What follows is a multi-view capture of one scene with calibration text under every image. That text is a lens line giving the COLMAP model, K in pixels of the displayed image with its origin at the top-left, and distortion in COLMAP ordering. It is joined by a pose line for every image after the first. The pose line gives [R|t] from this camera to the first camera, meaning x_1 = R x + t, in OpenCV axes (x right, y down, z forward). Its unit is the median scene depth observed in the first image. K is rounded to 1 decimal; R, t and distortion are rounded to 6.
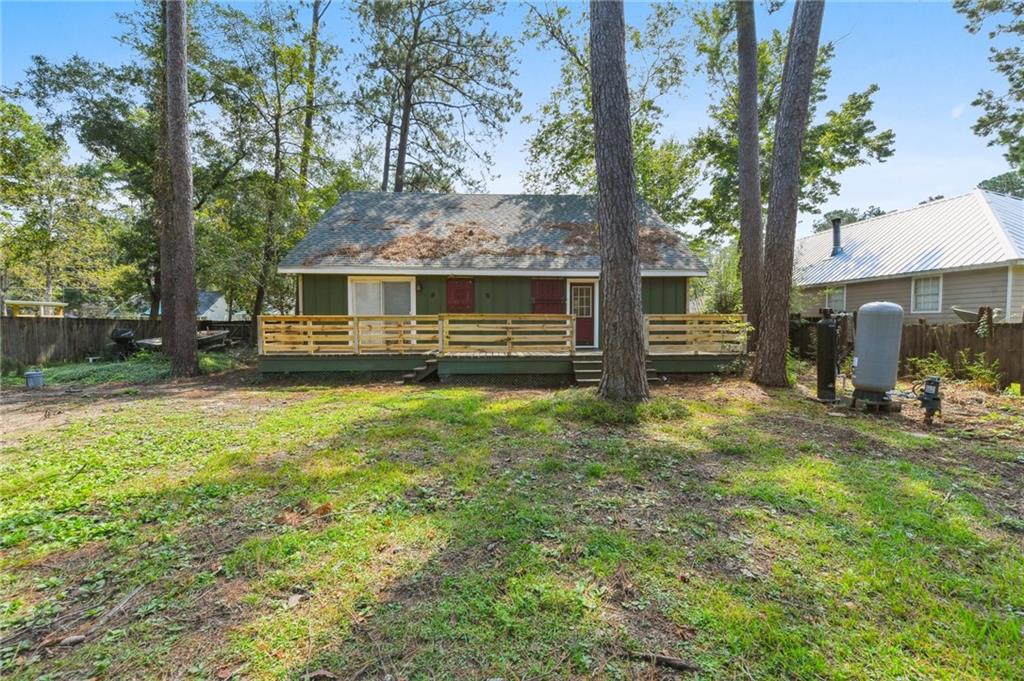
lens RADIAL K [[429.2, 0, 512.1], [0, 429.2, 339.1], [0, 0, 1]] dist [0.002641, -0.000598]
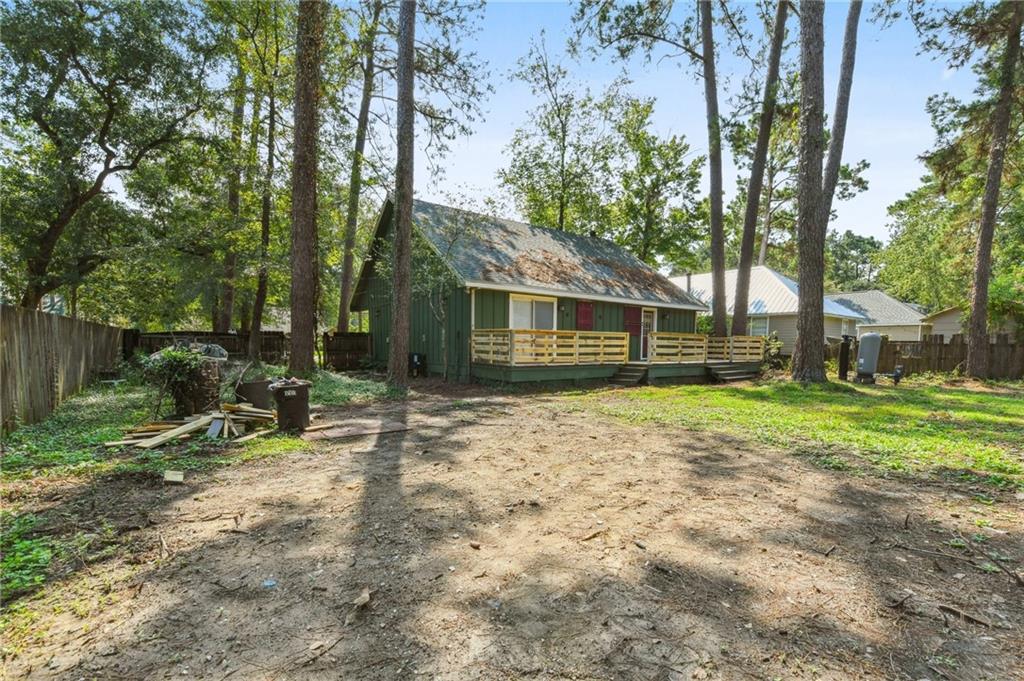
lens RADIAL K [[429.2, 0, 517.1], [0, 429.2, 340.2], [0, 0, 1]] dist [0.002641, -0.000598]
pose [[0.809695, 0.012933, 0.586708, -0.991186], [0.004681, 0.999583, -0.028496, 0.000942], [-0.586832, 0.025819, 0.809297, 0.129994]]
